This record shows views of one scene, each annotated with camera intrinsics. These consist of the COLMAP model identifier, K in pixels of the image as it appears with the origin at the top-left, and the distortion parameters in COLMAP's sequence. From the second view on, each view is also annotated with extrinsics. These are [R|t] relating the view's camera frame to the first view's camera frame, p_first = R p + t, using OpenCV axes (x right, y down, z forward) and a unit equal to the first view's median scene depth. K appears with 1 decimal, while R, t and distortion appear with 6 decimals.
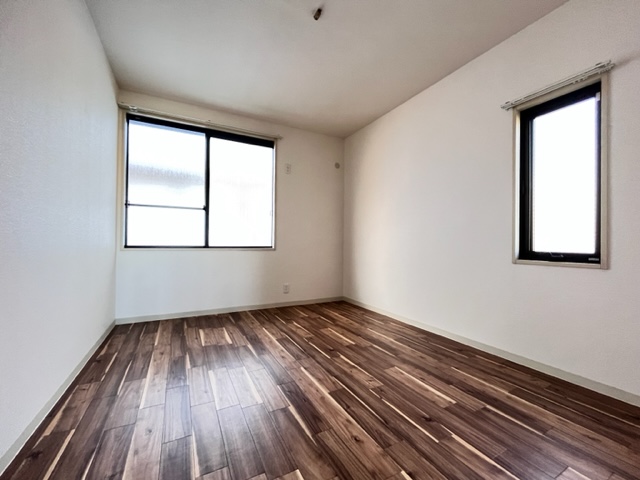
lens RADIAL K [[265.2, 0, 322.4], [0, 265.2, 241.5], [0, 0, 1]] dist [-0.002175, -0.000288]
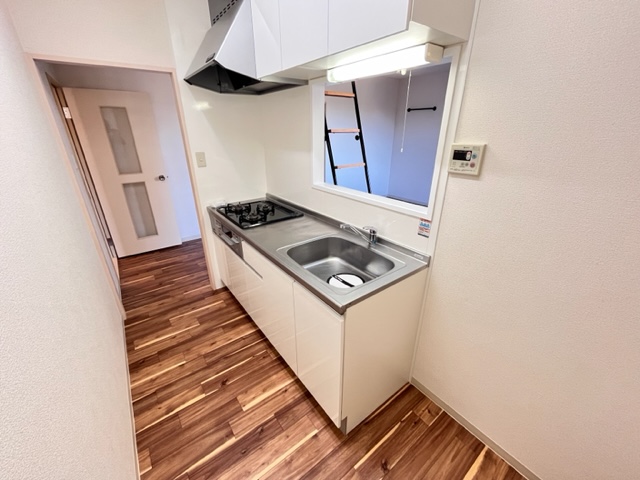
lens RADIAL K [[265.2, 0, 319.7], [0, 265.2, 240.1], [0, 0, 1]] dist [-0.002175, -0.000288]
pose [[0.150317, 0.371631, -0.916131, 1.223369], [0.010227, 0.926025, 0.377323, -0.425175], [0.988585, -0.066087, 0.135397, 1.147497]]
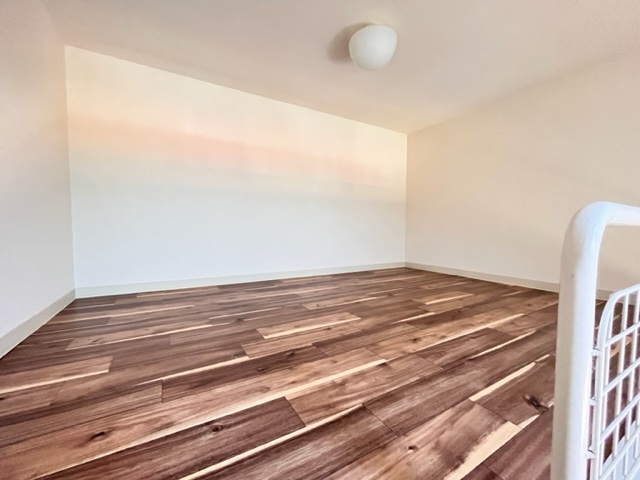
lens RADIAL K [[265.2, 0, 319.6], [0, 265.2, 240.9], [0, 0, 1]] dist [-0.002175, -0.000288]
pose [[0.041482, 0.038017, -0.998416, 1.143347], [-0.000297, 0.999276, 0.038038, 0.306489], [0.999139, -0.001282, 0.041463, 1.059871]]
